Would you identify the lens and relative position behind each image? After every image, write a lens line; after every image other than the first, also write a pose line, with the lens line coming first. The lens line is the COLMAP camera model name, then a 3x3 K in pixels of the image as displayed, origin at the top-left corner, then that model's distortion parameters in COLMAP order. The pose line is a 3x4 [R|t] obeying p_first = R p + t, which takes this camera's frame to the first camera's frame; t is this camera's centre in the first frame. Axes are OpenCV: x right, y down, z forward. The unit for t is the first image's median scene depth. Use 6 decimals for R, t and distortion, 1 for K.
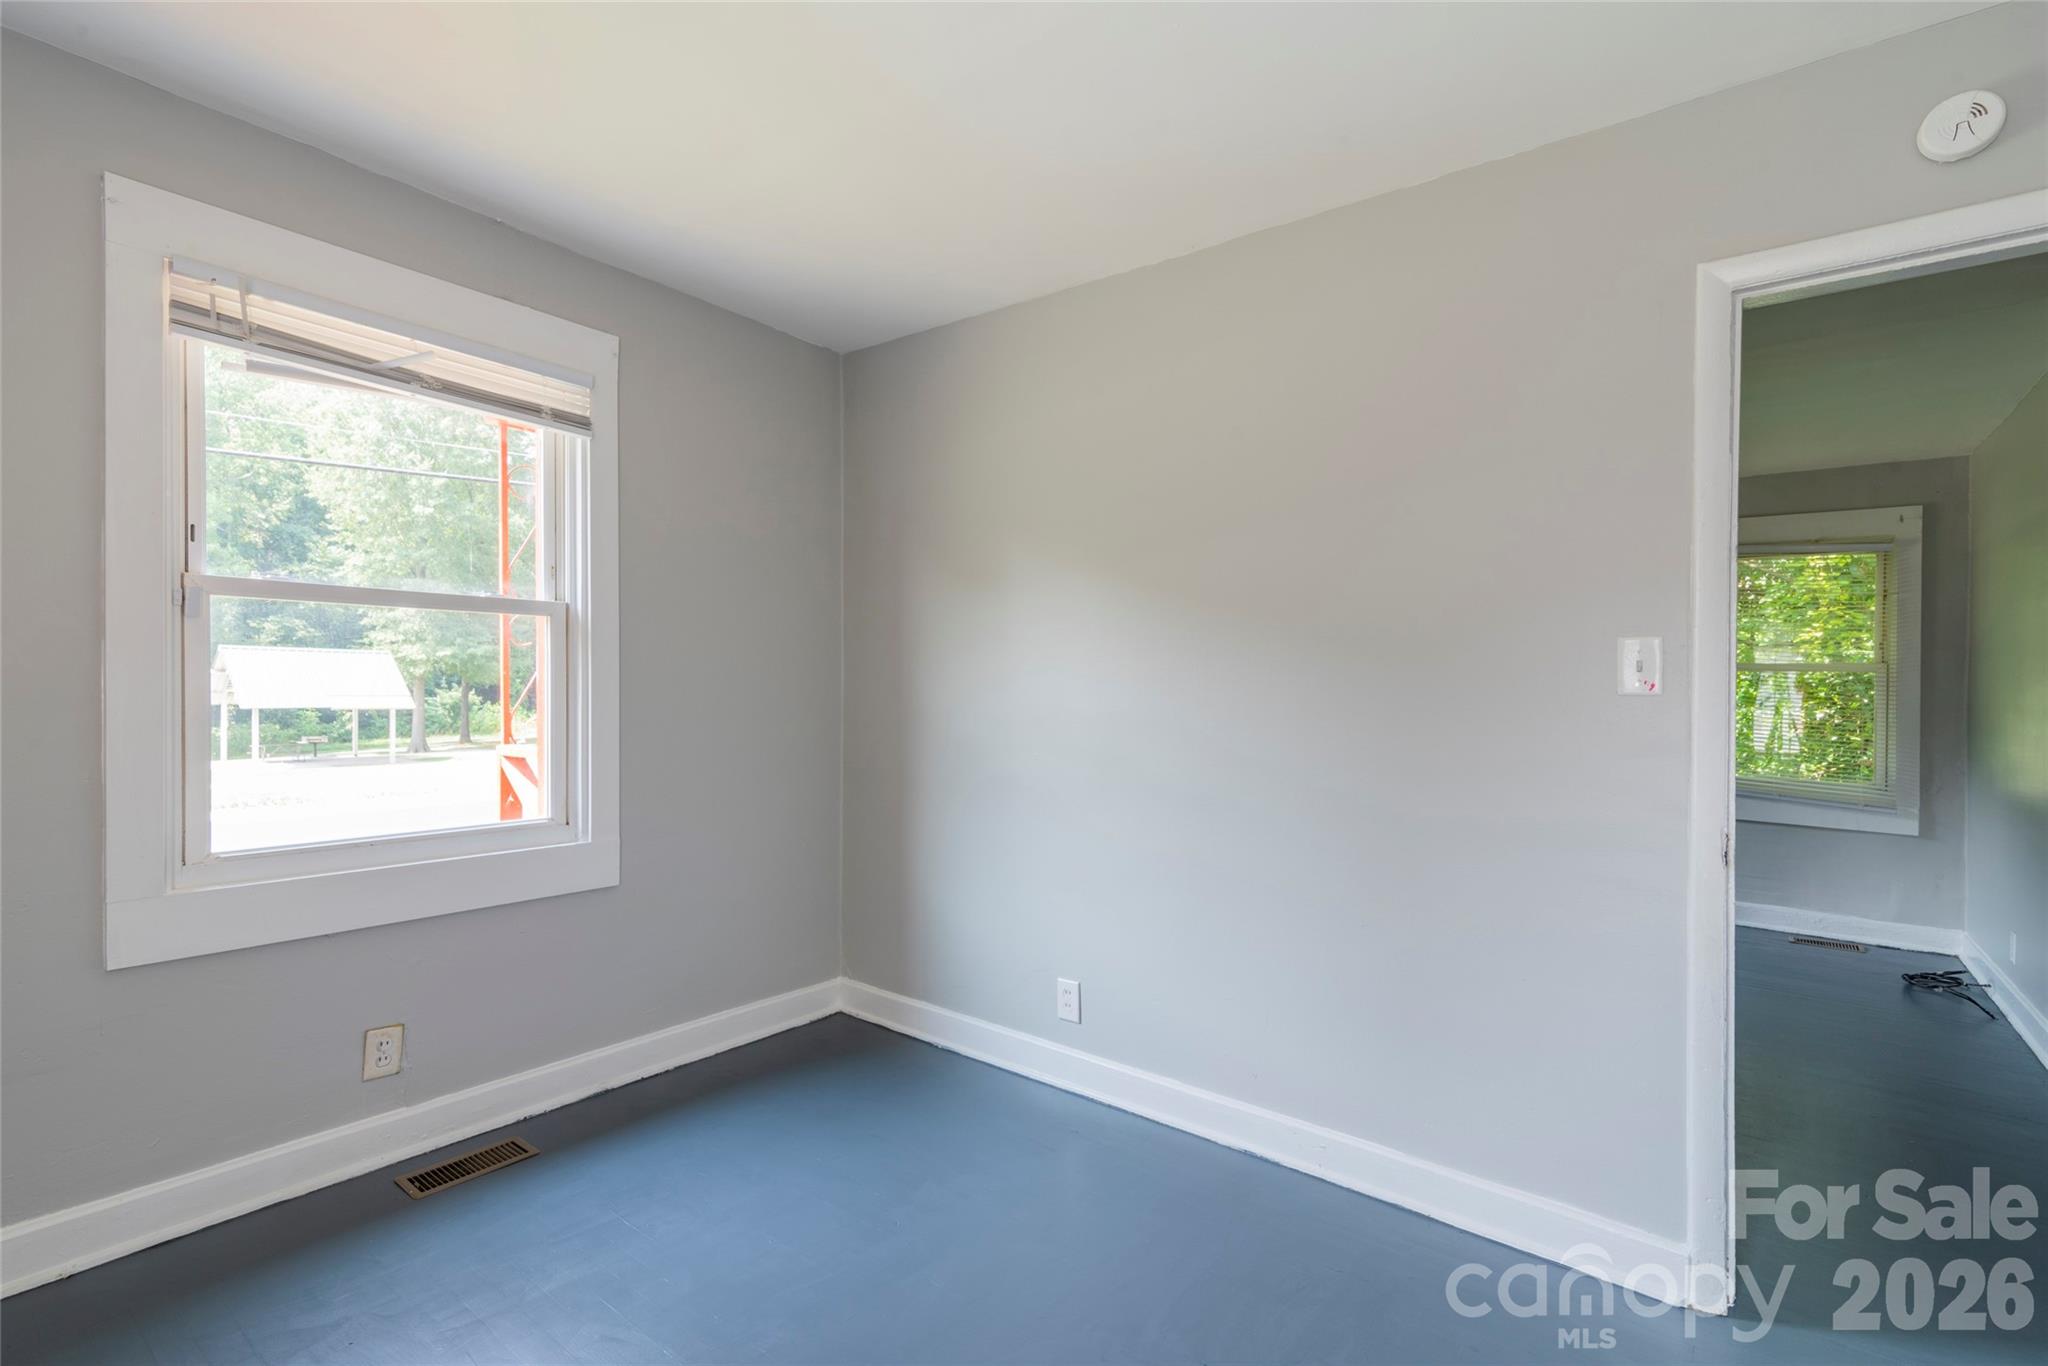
lens RADIAL K [[911.8, 0, 1025.2], [0, 911.8, 662.8], [0, 0, 1]] dist [0.000460, 0.000200]
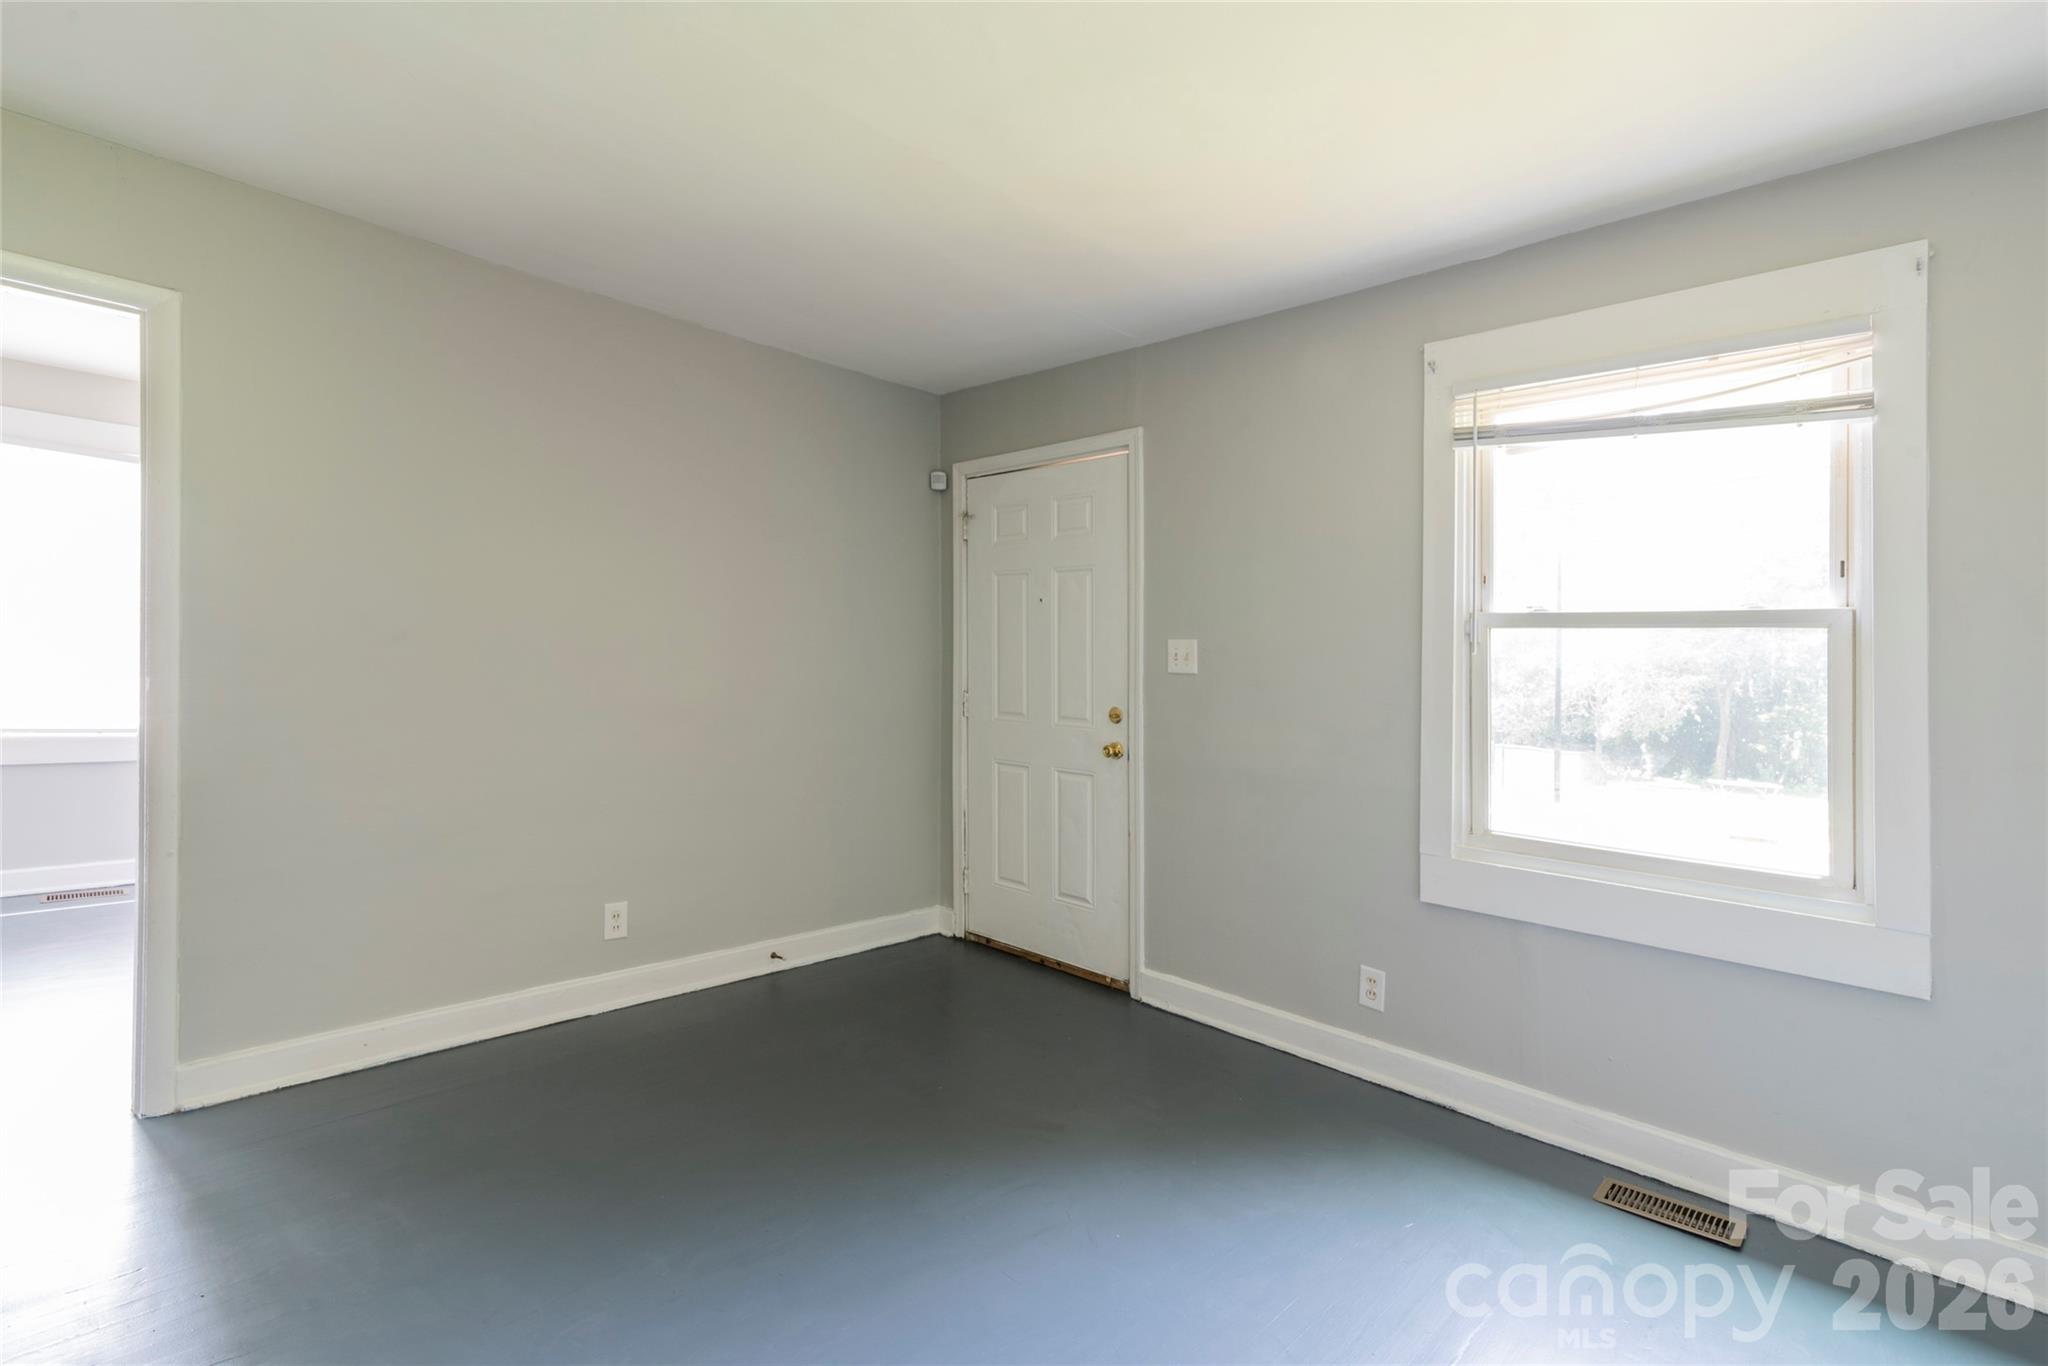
lens RADIAL K [[911.8, 0, 1025.2], [0, 911.8, 662.8], [0, 0, 1]] dist [0.000460, 0.000200]
pose [[-0.076352, -0.014496, -0.996976, 0.438462], [-0.000501, 0.999895, -0.014500, -0.009796], [0.997081, -0.000608, -0.076351, 0.441177]]
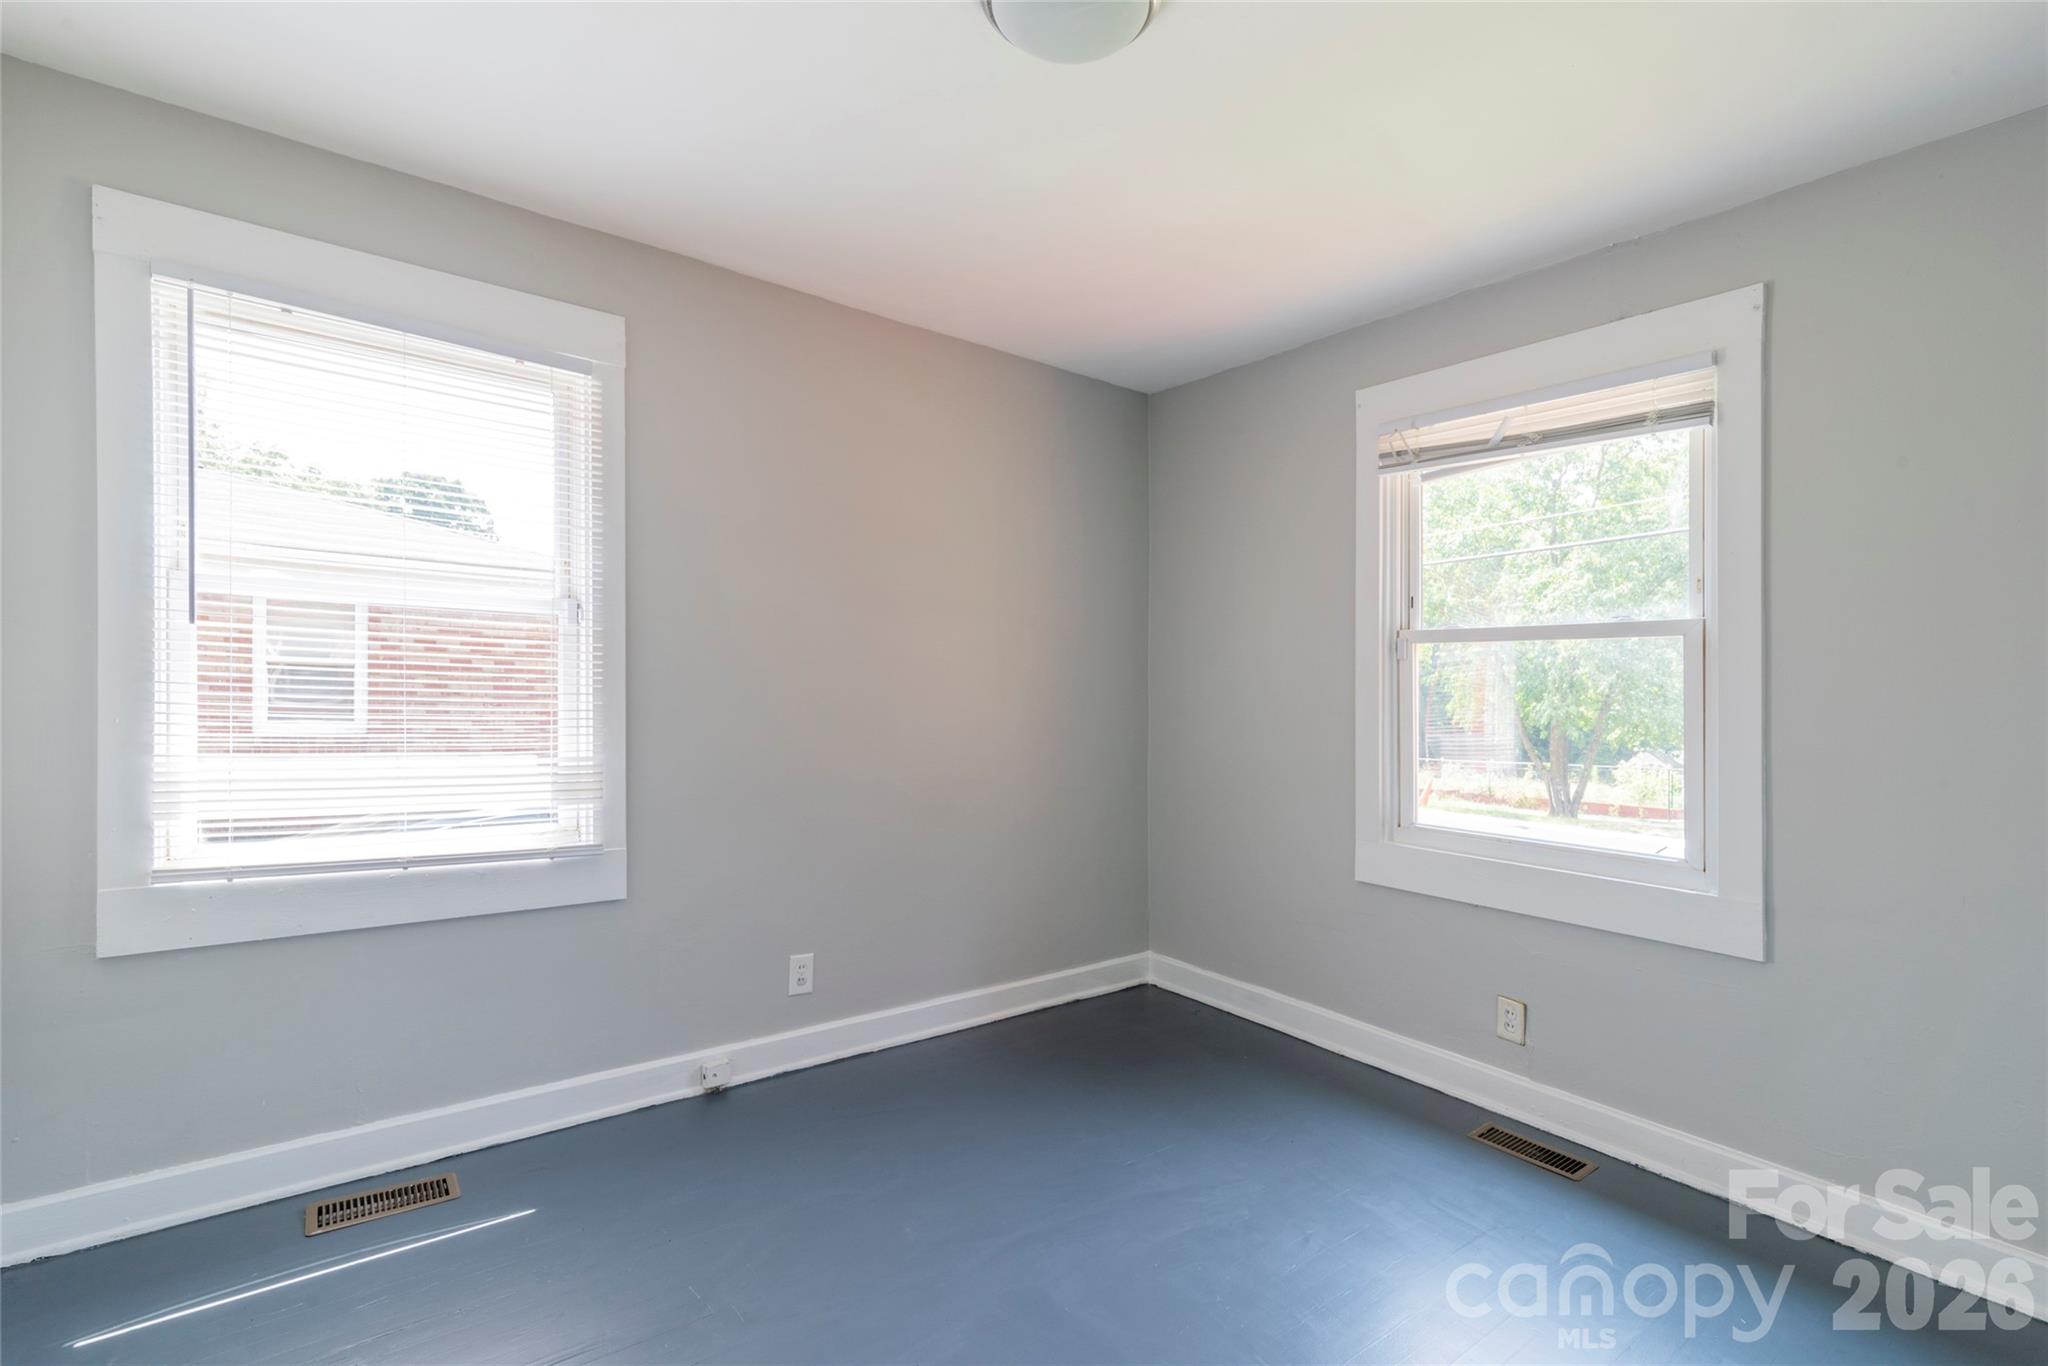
lens RADIAL K [[925.4, 0, 1024.0], [0, 925.4, 683.0], [0, 0, 1]] dist [0.001819, 0.000195]
pose [[-0.239517, -0.015854, -0.970763, 0.667497], [0.011573, 0.999749, -0.019183, 0.007740], [0.970823, -0.015829, -0.239274, 0.743395]]
